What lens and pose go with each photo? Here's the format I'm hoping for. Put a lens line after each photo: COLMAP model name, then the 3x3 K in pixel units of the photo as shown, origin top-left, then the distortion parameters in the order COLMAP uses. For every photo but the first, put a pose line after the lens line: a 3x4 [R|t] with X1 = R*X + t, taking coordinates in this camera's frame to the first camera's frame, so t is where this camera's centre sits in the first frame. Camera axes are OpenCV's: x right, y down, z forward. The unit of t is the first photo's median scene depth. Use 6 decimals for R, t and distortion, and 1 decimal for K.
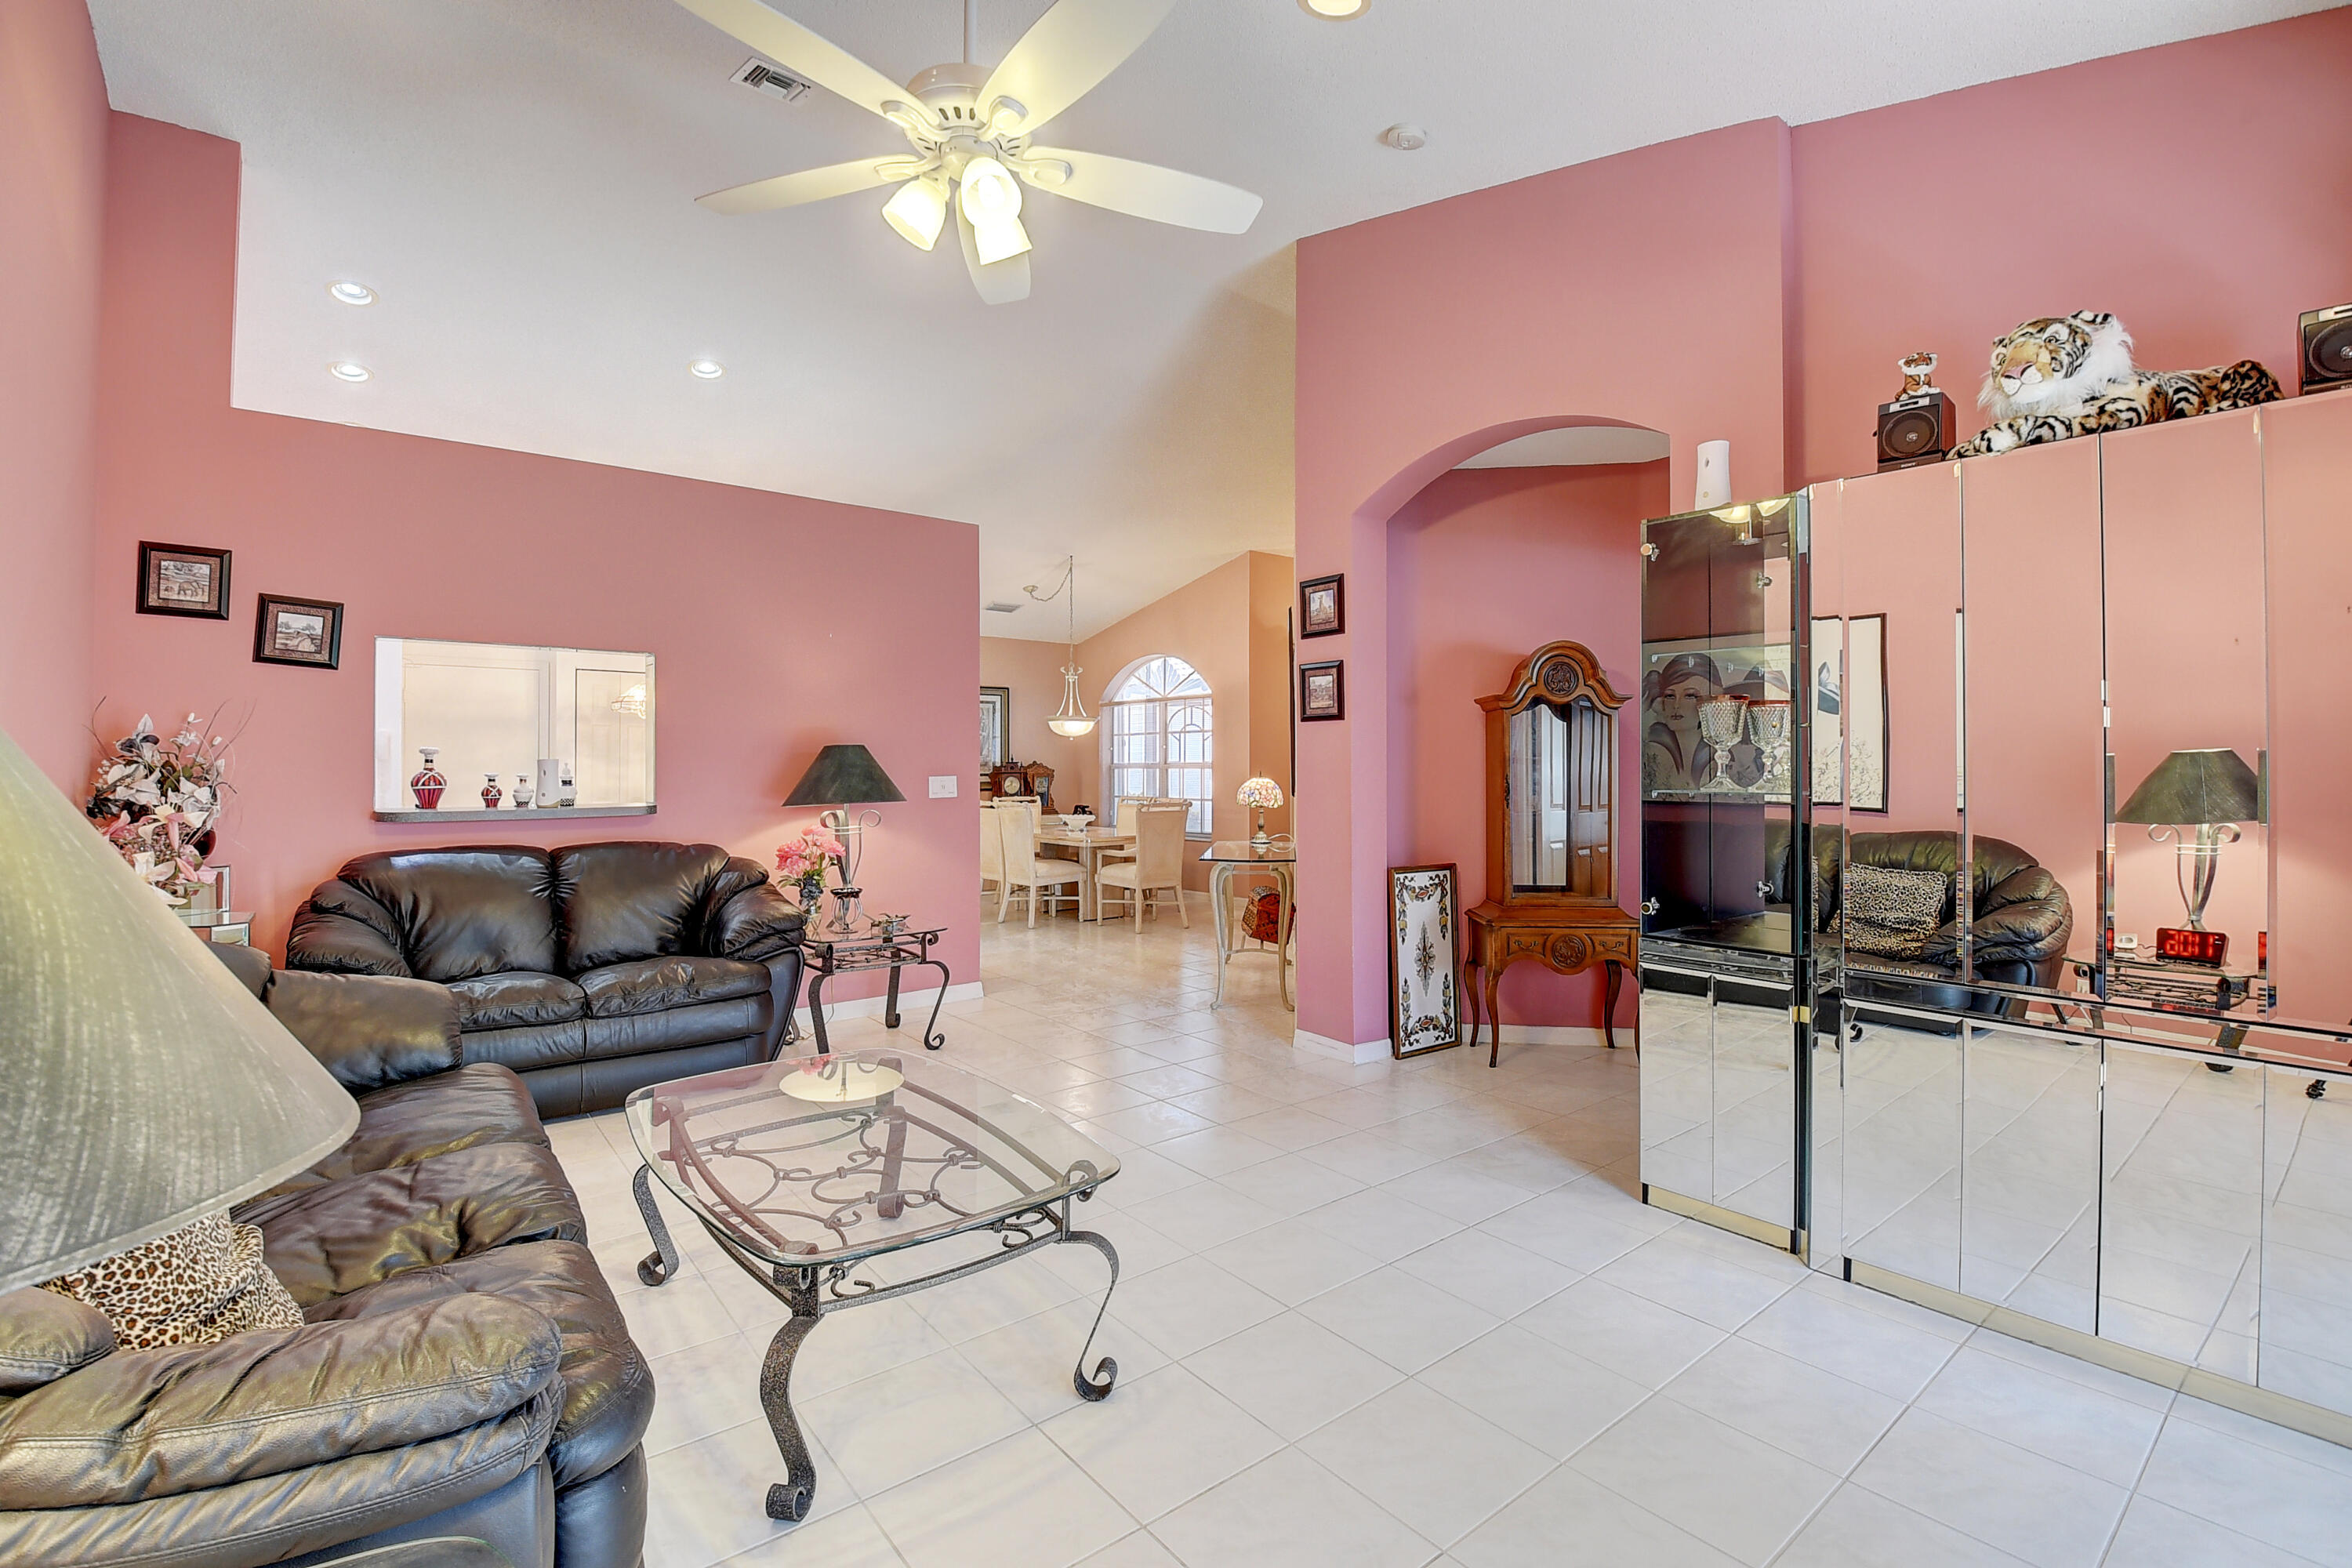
lens RADIAL K [[1032.6, 0, 1168.3], [0, 1032.6, 761.5], [0, 0, 1]] dist [0.011689, -0.023608]
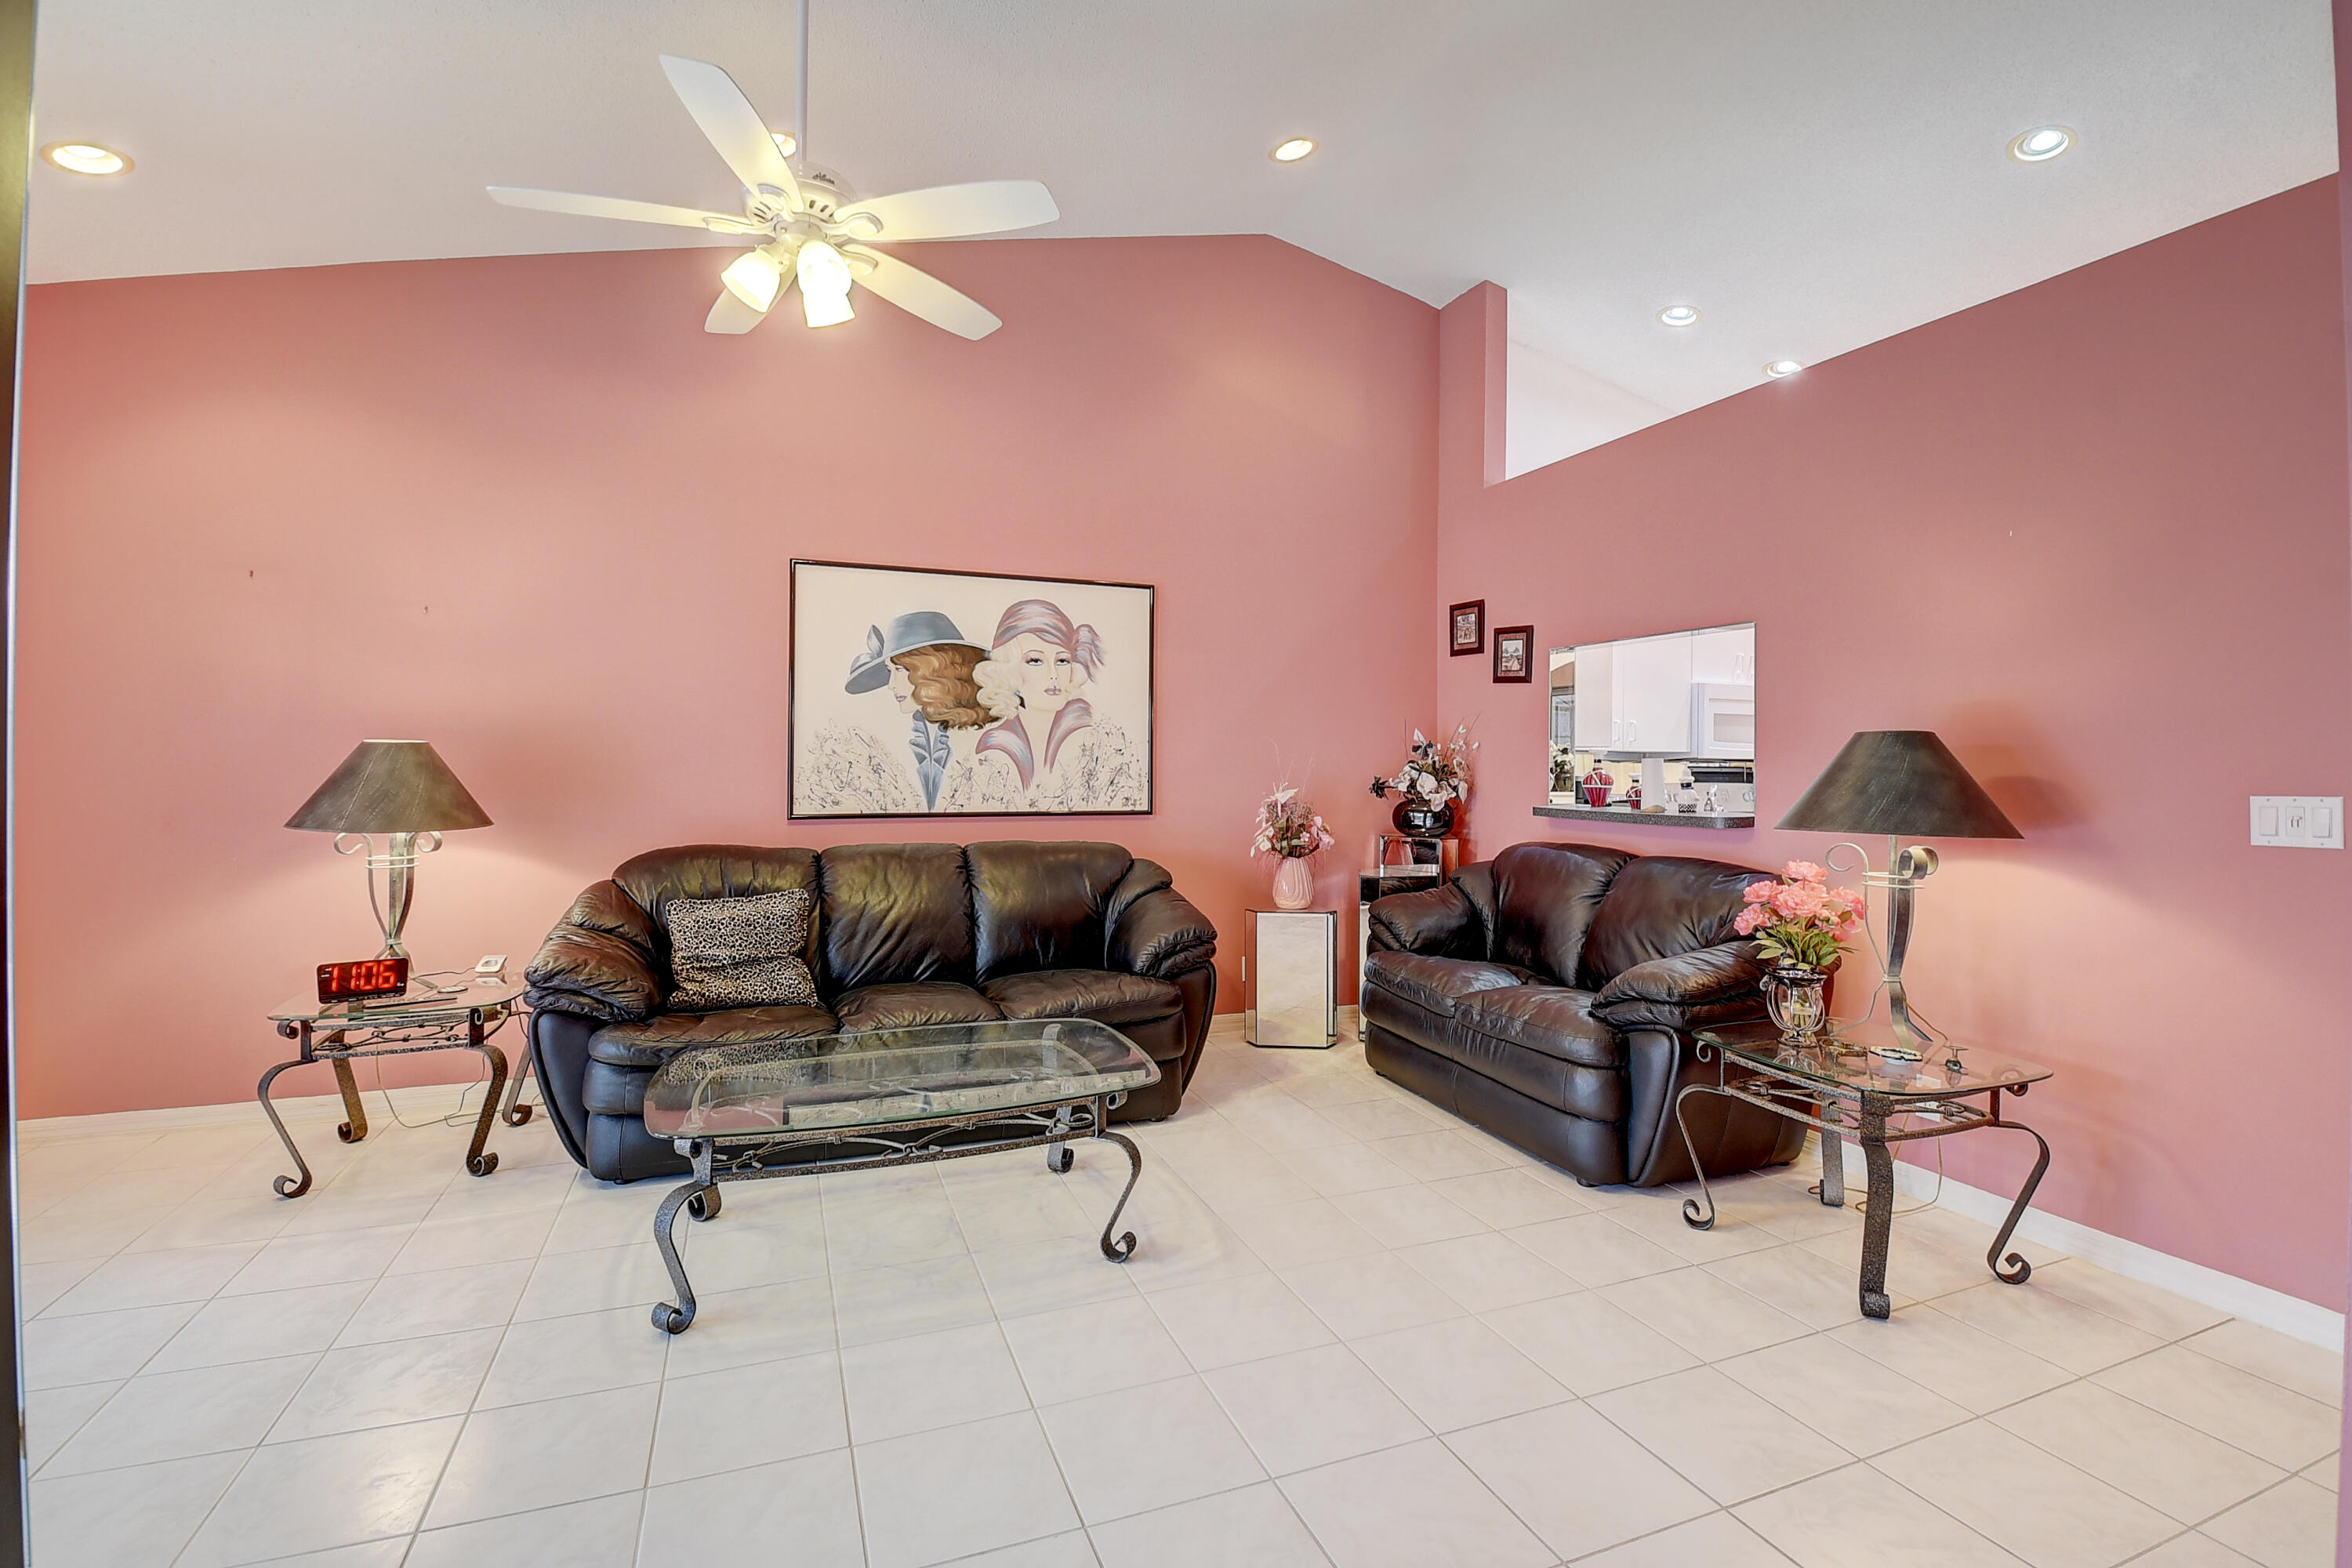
lens RADIAL K [[1032.6, 0, 1168.3], [0, 1032.6, 761.5], [0, 0, 1]] dist [0.011689, -0.023608]
pose [[-0.286784, 0.001149, -0.957994, 0.442721], [-0.000609, 0.999999, 0.001382, -0.000571], [0.957995, 0.000980, -0.286783, 0.944997]]
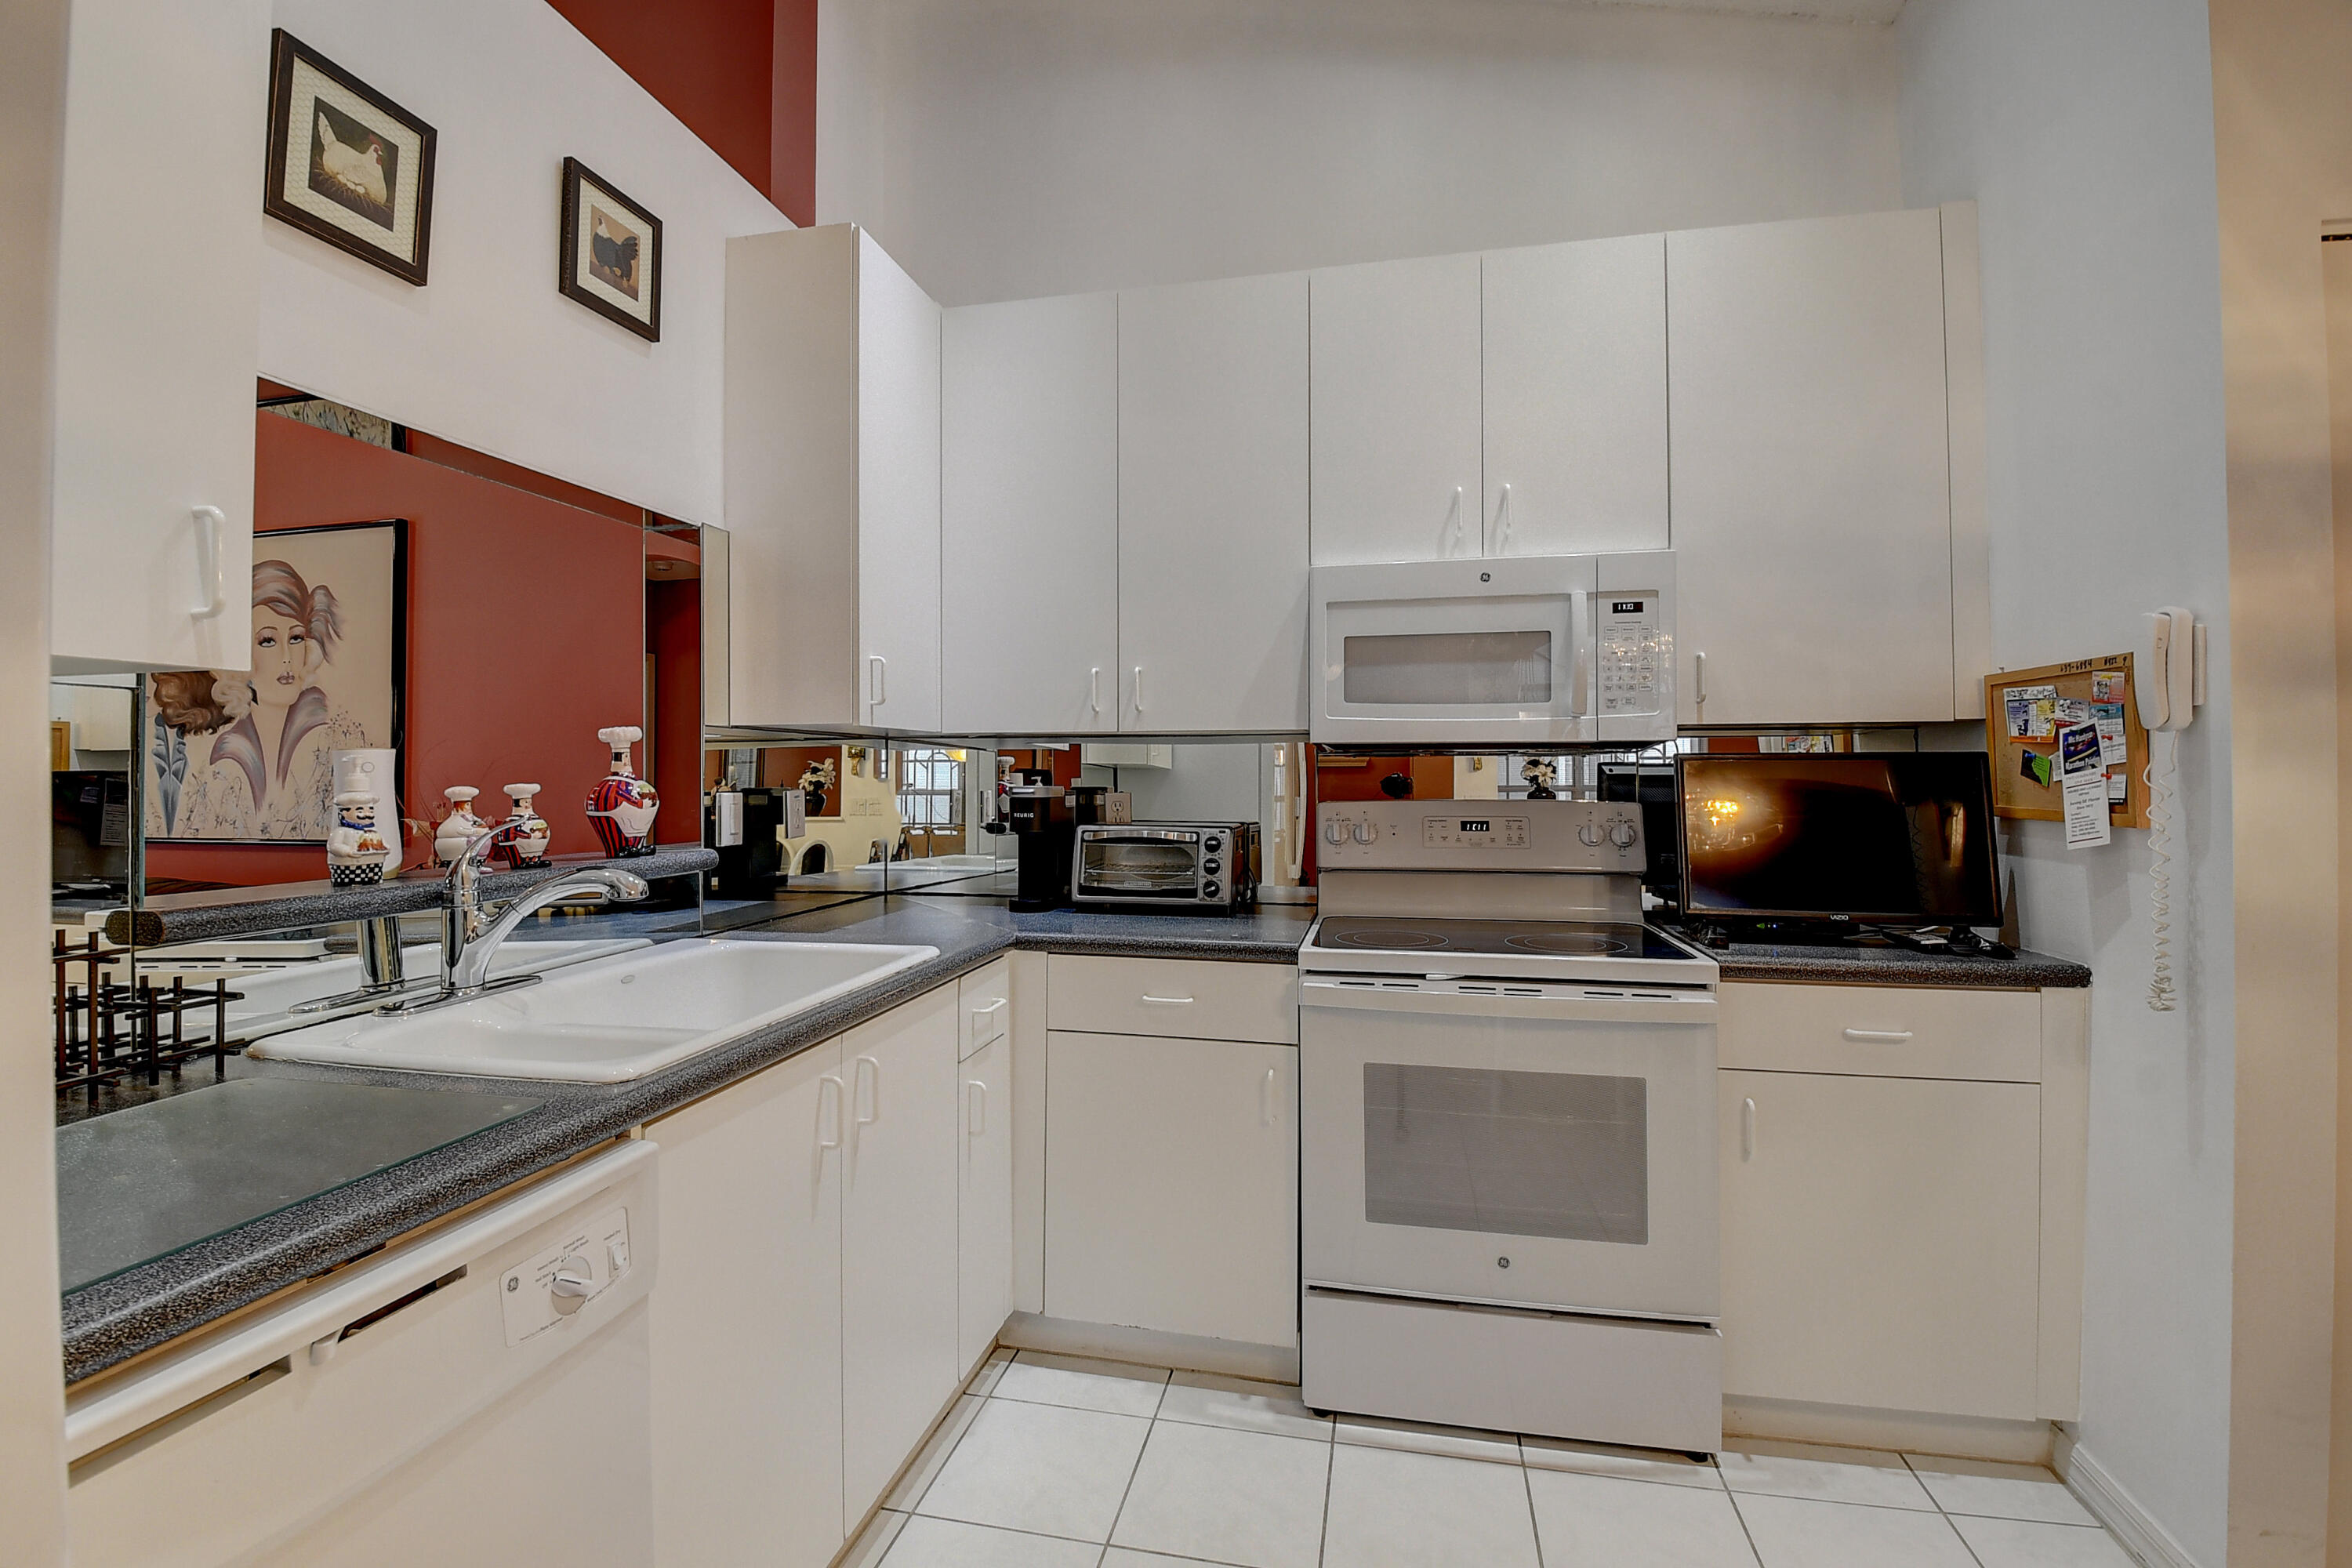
lens RADIAL K [[1032.6, 0, 1168.3], [0, 1032.6, 761.5], [0, 0, 1]] dist [0.011689, -0.023608]
pose [[-0.777666, 0.001669, -0.628675, -0.653501], [0.013242, 0.999818, -0.013726, 0.013136], [0.628538, -0.018999, -0.777547, 1.621124]]
